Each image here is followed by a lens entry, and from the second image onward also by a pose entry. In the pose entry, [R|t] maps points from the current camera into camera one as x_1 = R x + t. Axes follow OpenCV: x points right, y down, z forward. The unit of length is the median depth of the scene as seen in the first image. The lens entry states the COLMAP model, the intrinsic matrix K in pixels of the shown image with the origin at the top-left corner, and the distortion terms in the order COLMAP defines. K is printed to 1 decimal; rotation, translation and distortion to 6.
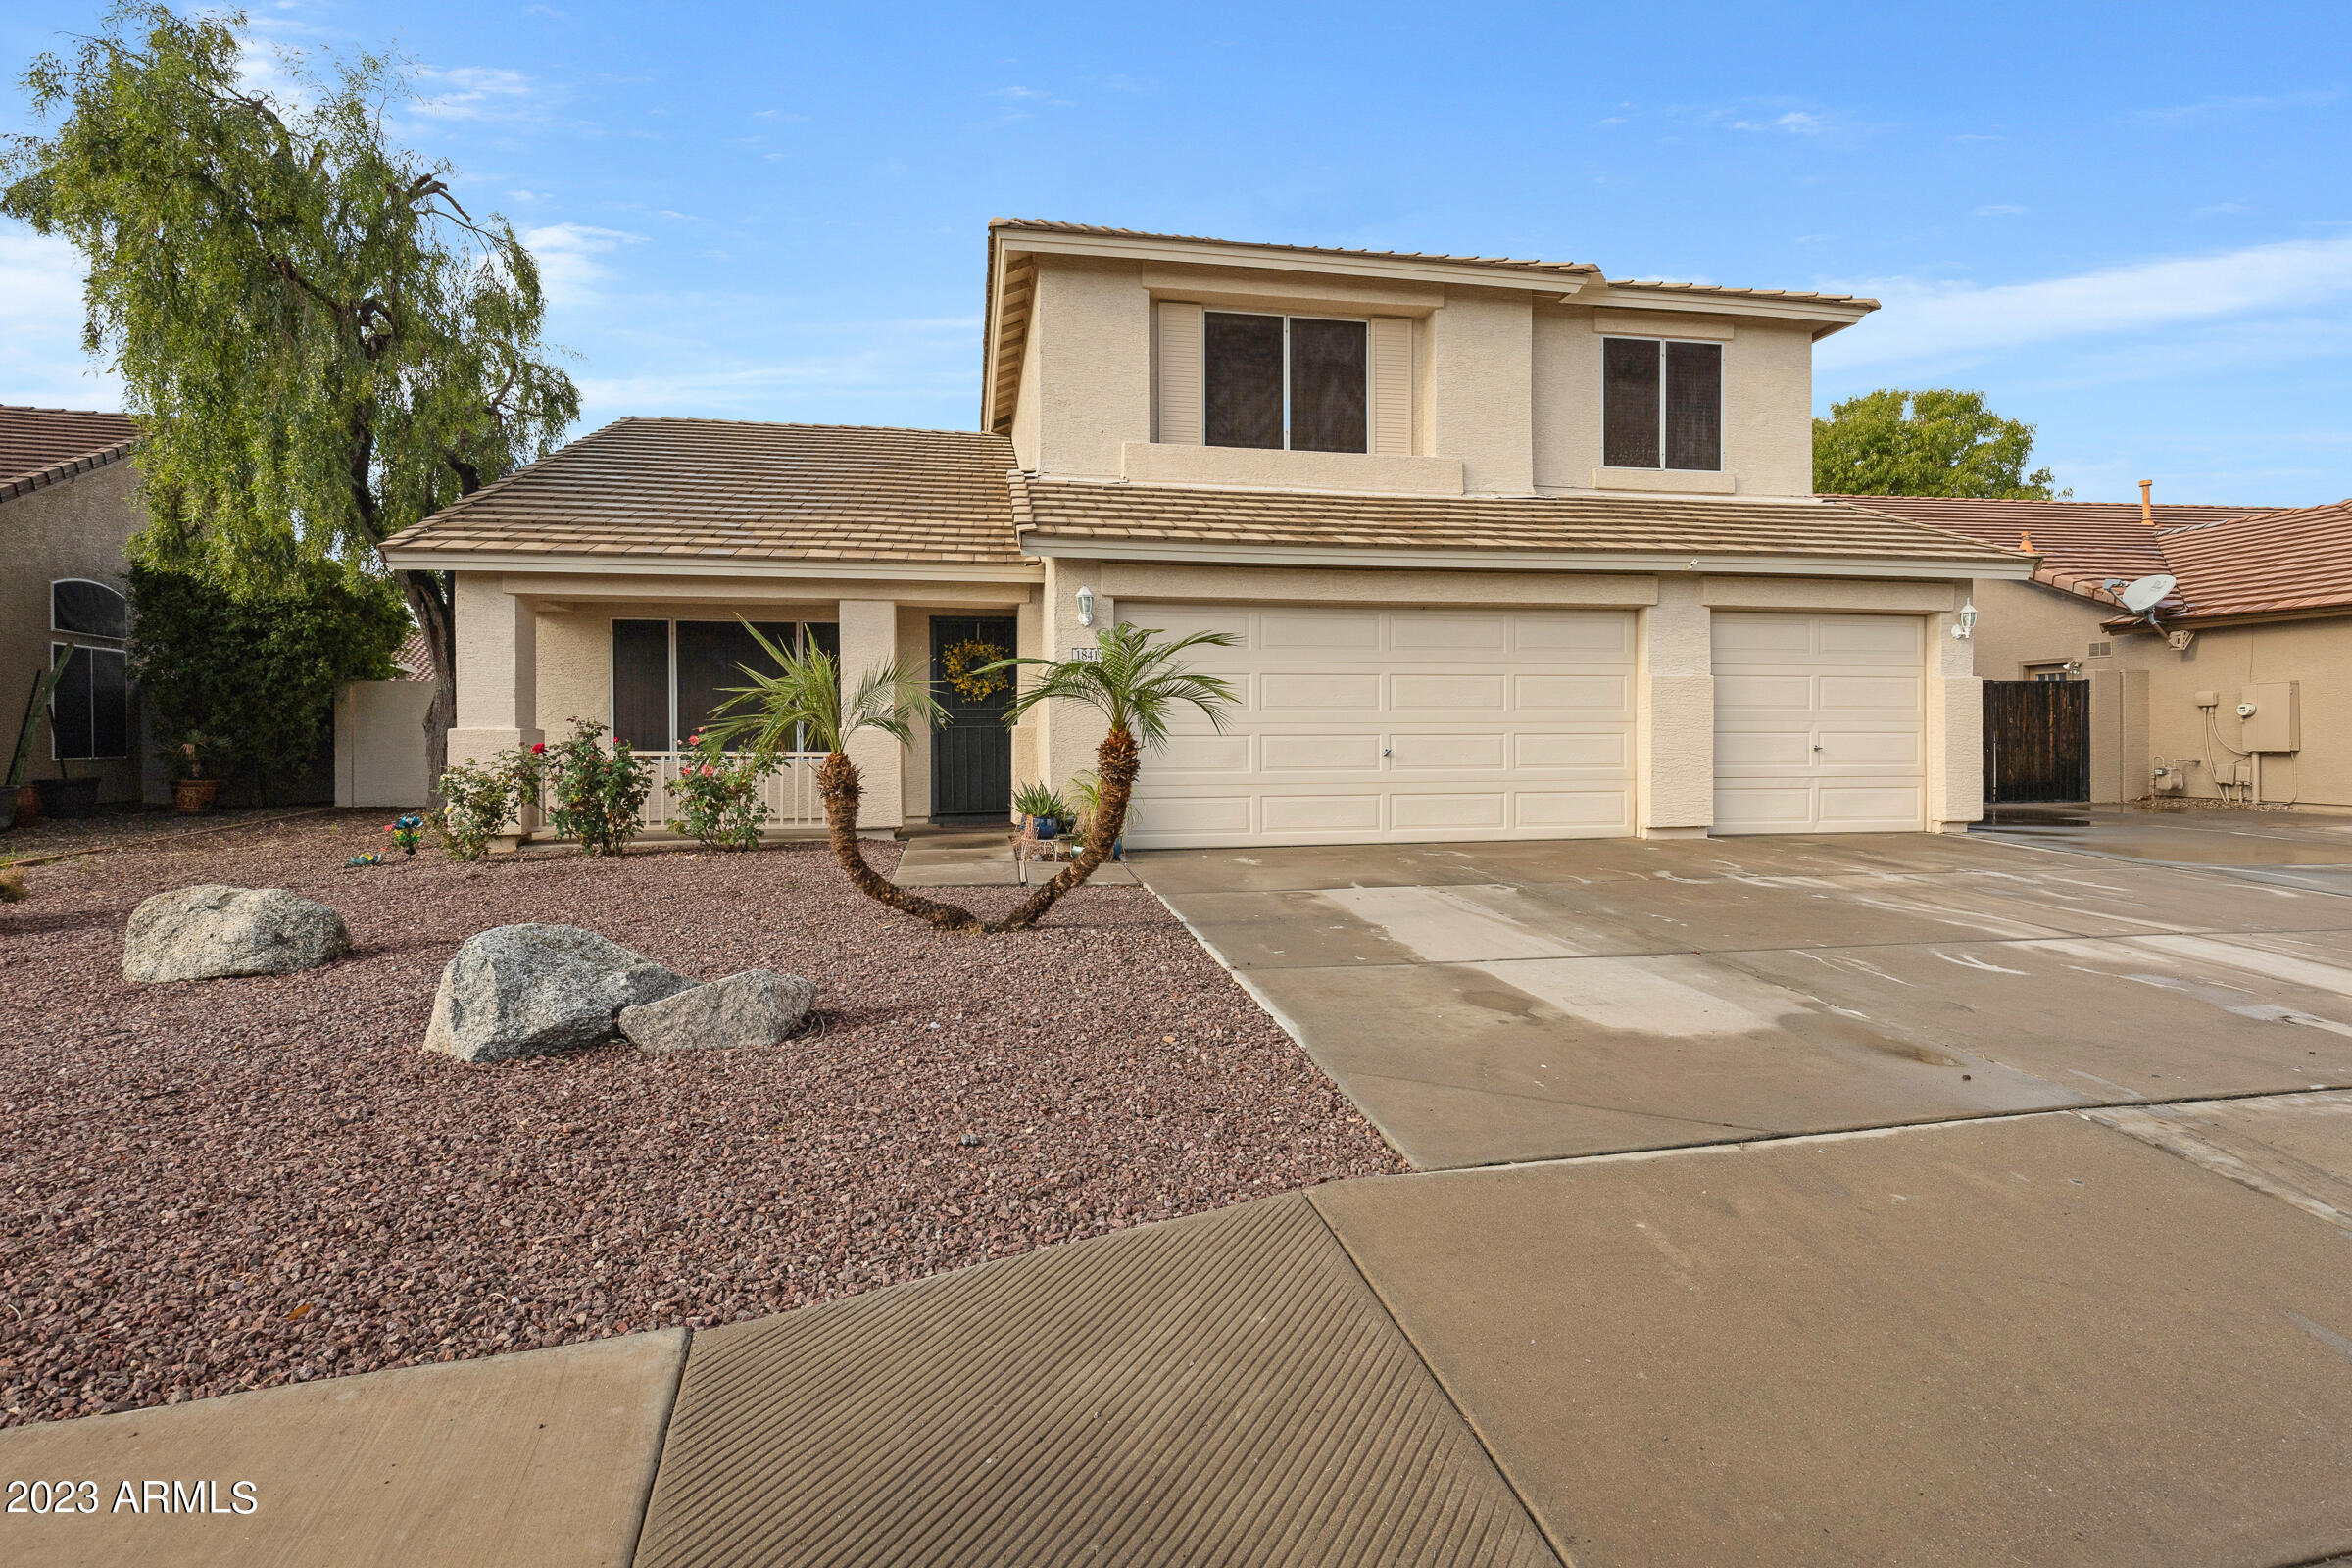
lens RADIAL K [[1123.7, 0, 1192.7], [0, 1123.7, 730.4], [0, 0, 1]] dist [0.004622, -0.000072]
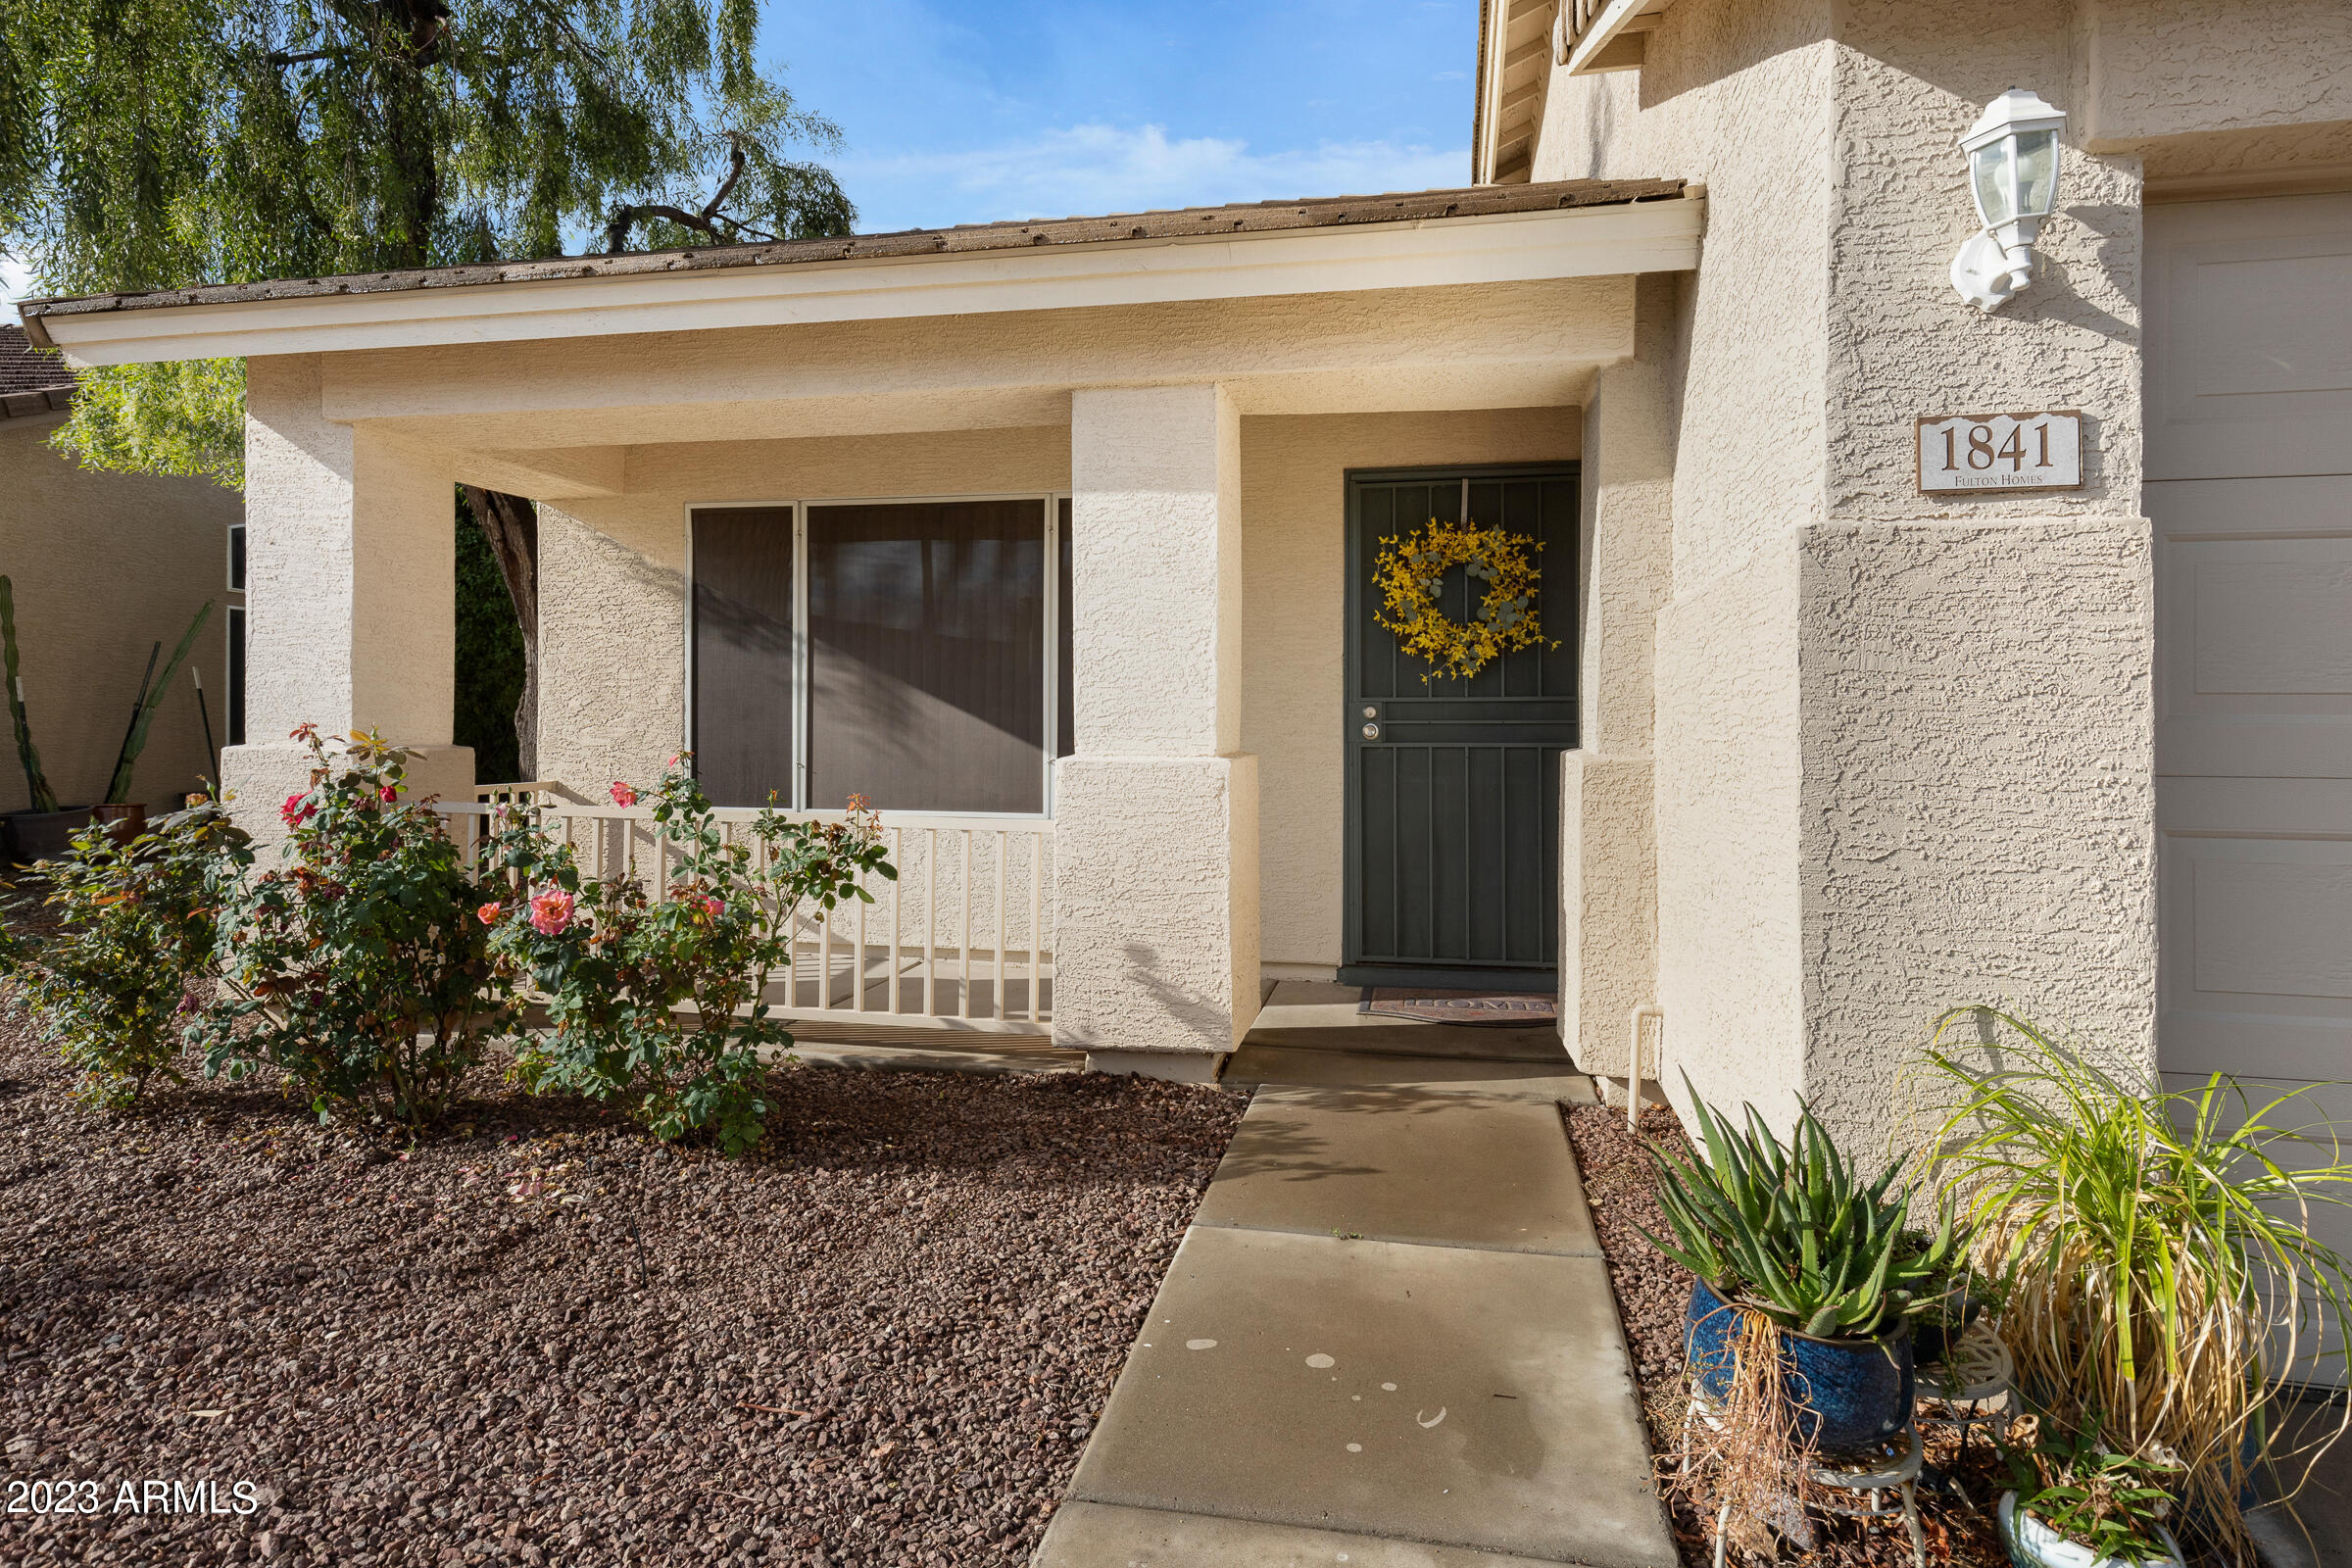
lens RADIAL K [[1261.4, 0, 1175.3], [0, 1261.4, 755.6], [0, 0, 1]] dist [0.006580, 0.000574]
pose [[0.917647, 0.018815, -0.396950, -0.109256], [-0.004401, 0.999298, 0.037192, -0.014833], [0.397371, -0.032382, 0.917087, 0.563918]]
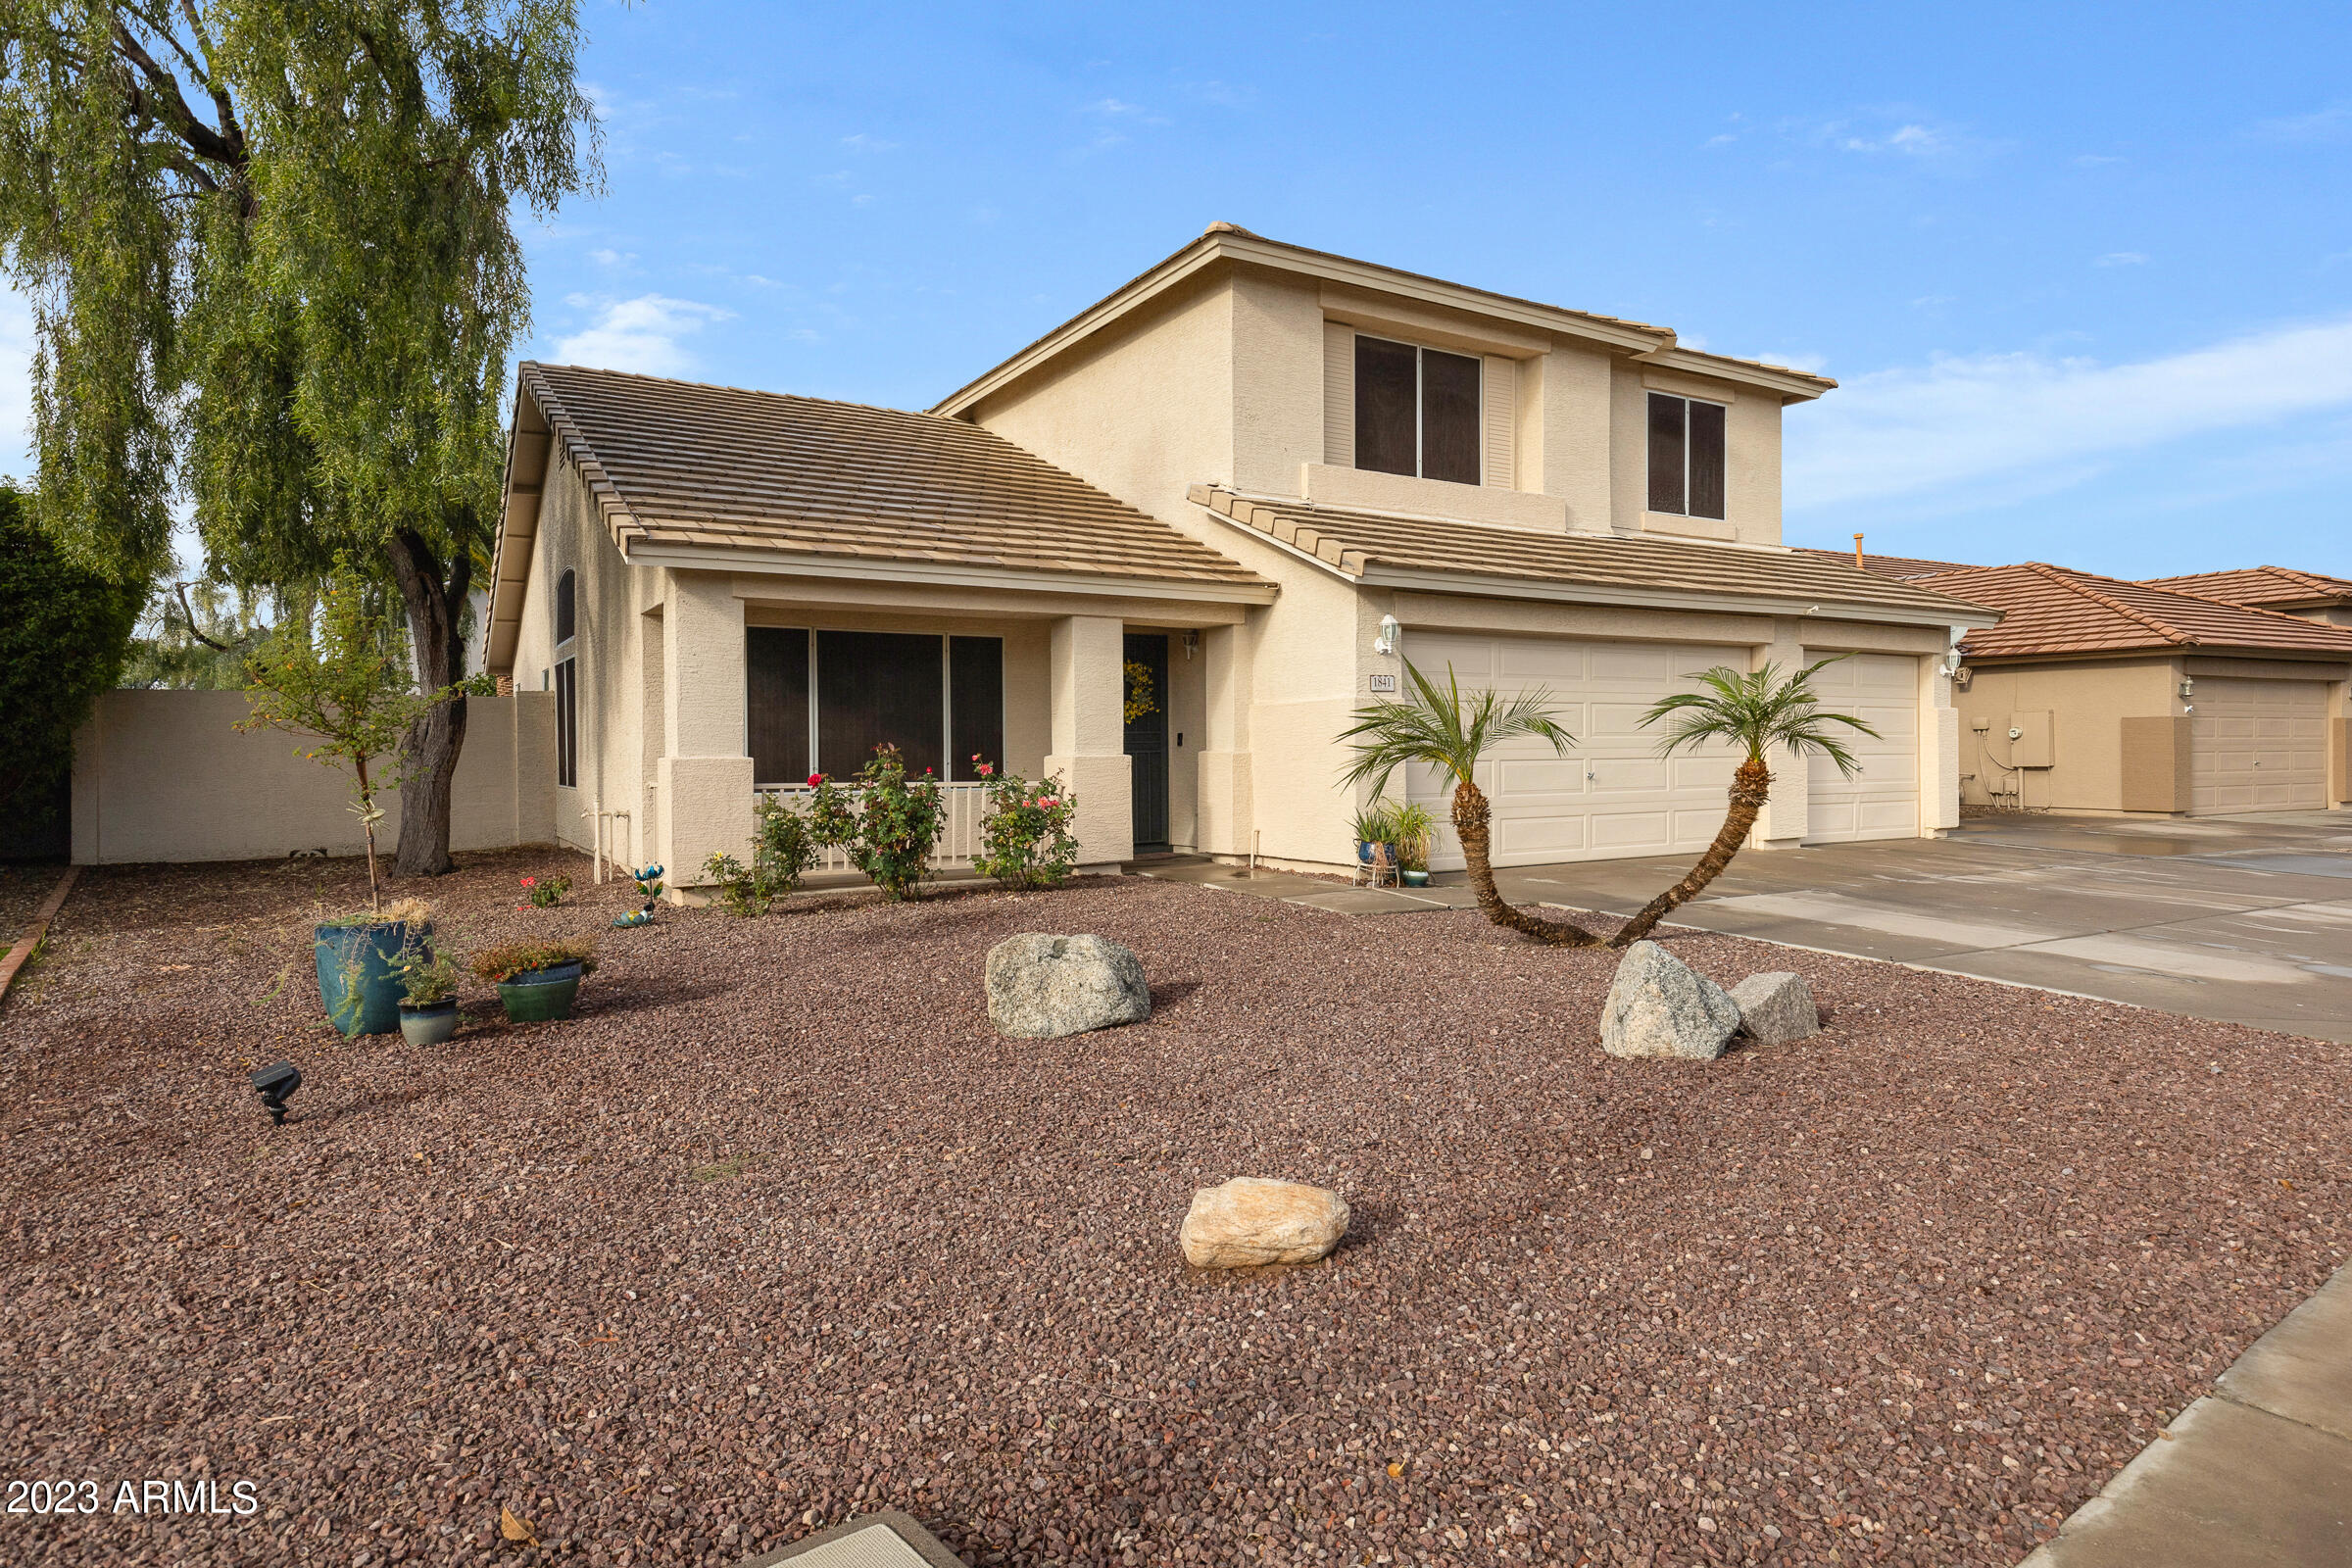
lens RADIAL K [[1261.4, 0, 1175.3], [0, 1261.4, 755.6], [0, 0, 1]] dist [0.006580, 0.000574]
pose [[0.944986, -0.003847, 0.327088, -0.500653], [0.001001, 0.999960, 0.008869, -0.008668], [-0.327110, -0.008054, 0.944952, -0.010649]]
